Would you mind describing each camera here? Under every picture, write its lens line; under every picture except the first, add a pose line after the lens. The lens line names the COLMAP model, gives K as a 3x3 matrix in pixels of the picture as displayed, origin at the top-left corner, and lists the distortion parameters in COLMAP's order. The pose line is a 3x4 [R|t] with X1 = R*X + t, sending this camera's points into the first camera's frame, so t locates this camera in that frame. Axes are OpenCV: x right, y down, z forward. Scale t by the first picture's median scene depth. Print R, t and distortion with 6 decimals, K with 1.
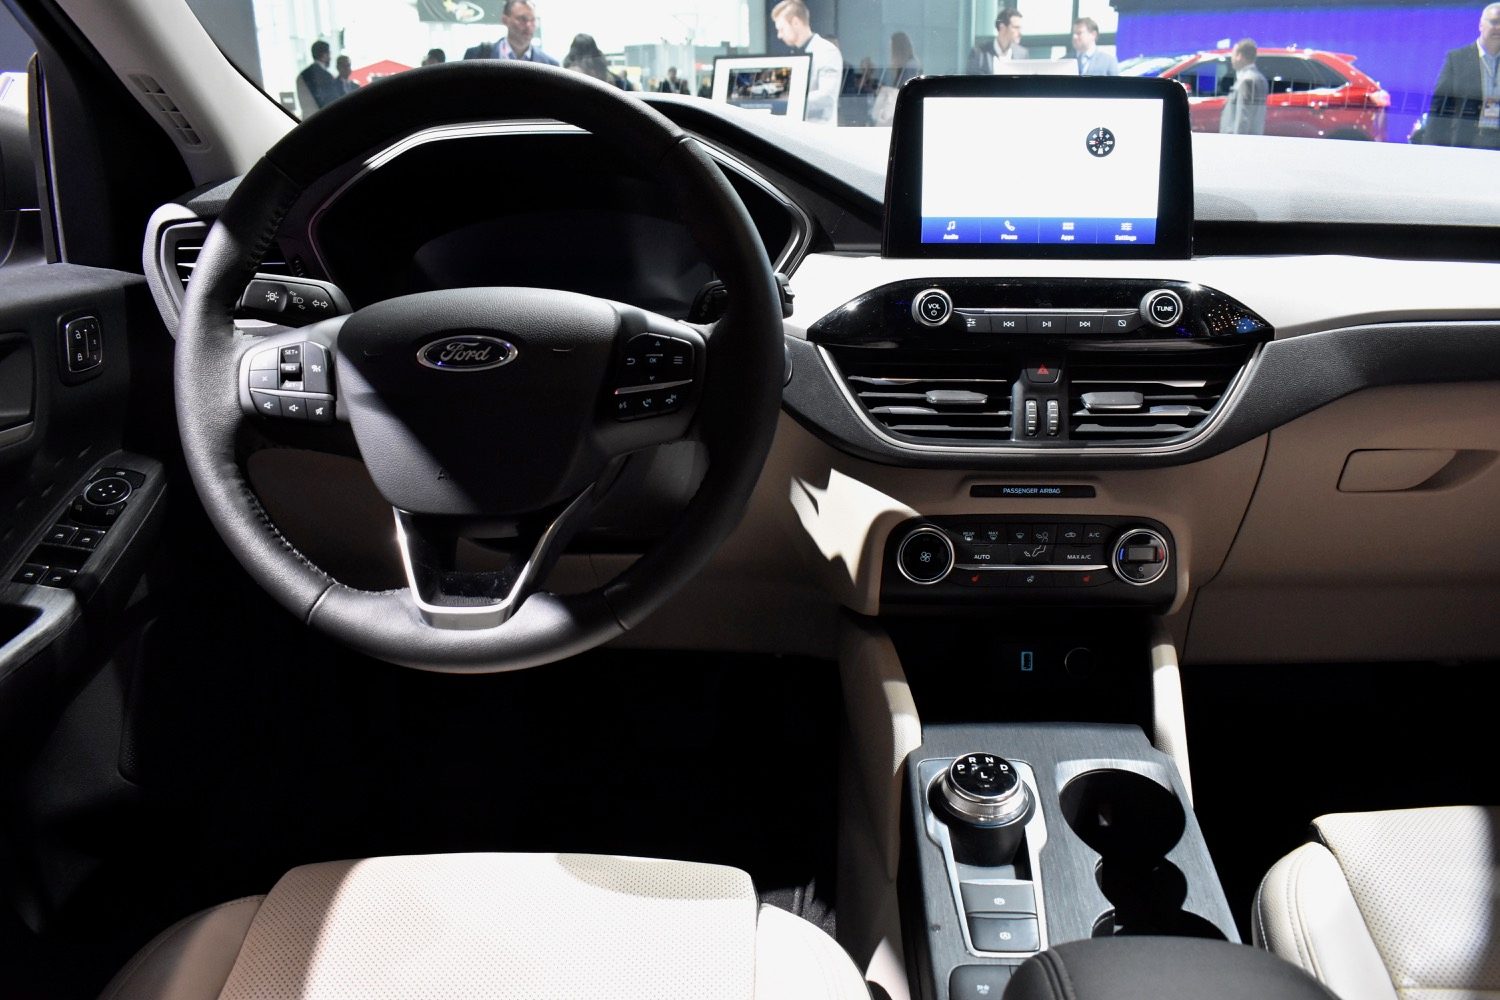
lens RADIAL K [[1170.2, 0, 749.5], [0, 1170.2, 501.3], [0, 0, 1]] dist [-0.073620, -0.002342]
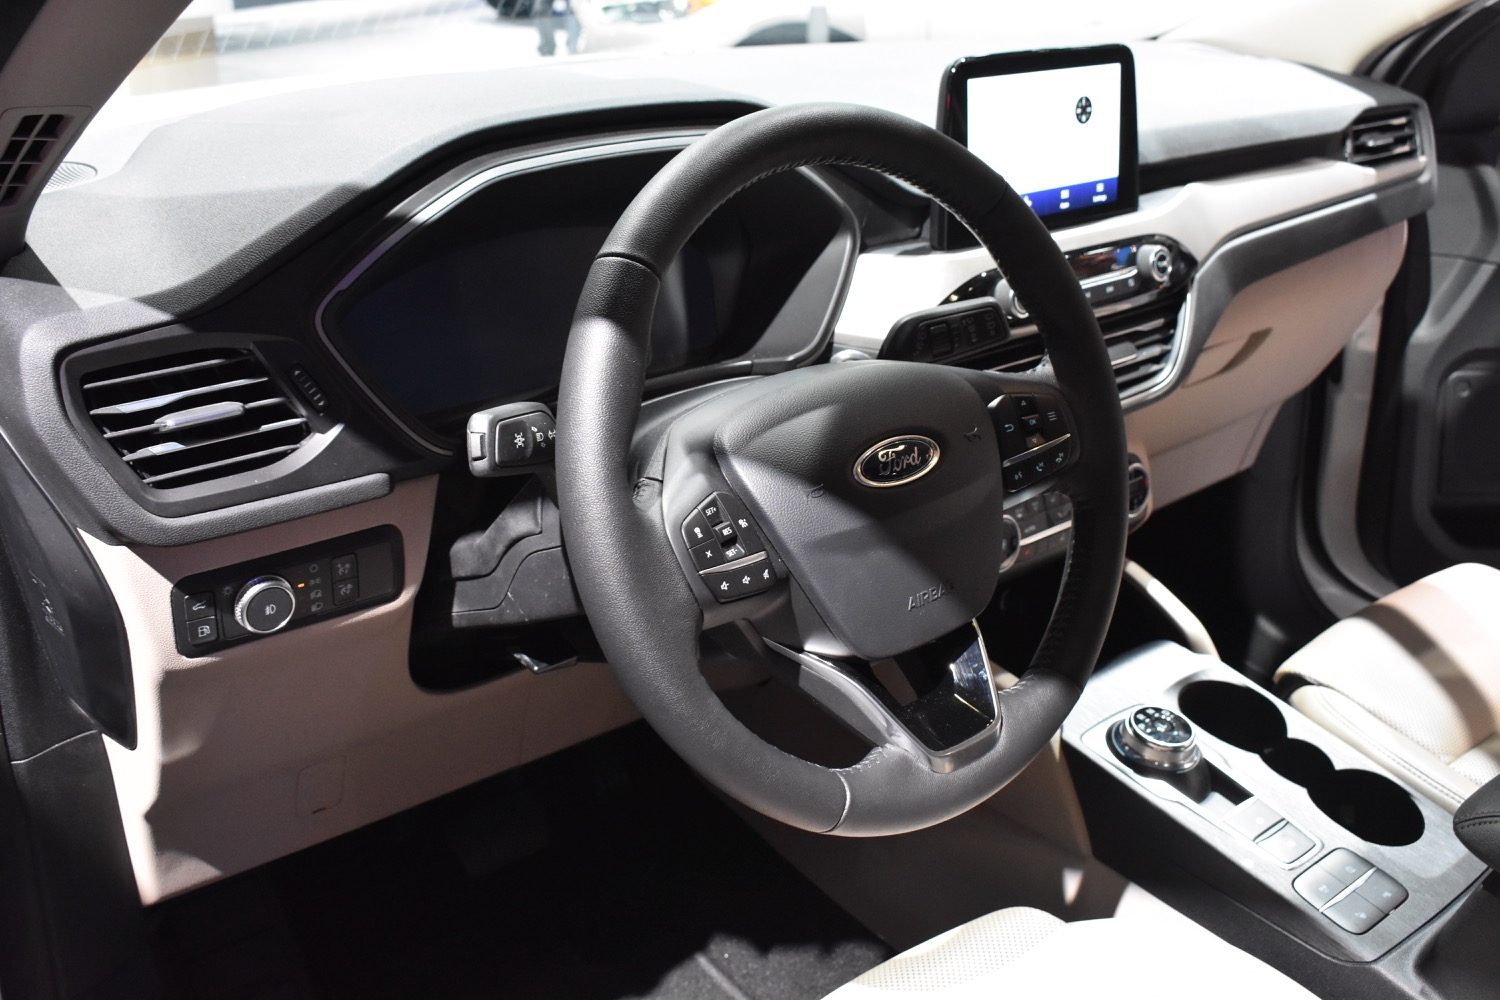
lens RADIAL K [[1549.4, 0, 750.3], [0, 1549.4, 501.3], [0, 0, 1]] dist [-0.070346, 0.000000]
pose [[0.718270, -0.252932, 0.648161, -0.879063], [0.200396, 0.967312, 0.155403, -0.244446], [-0.666280, 0.018267, 0.745478, 0.181619]]
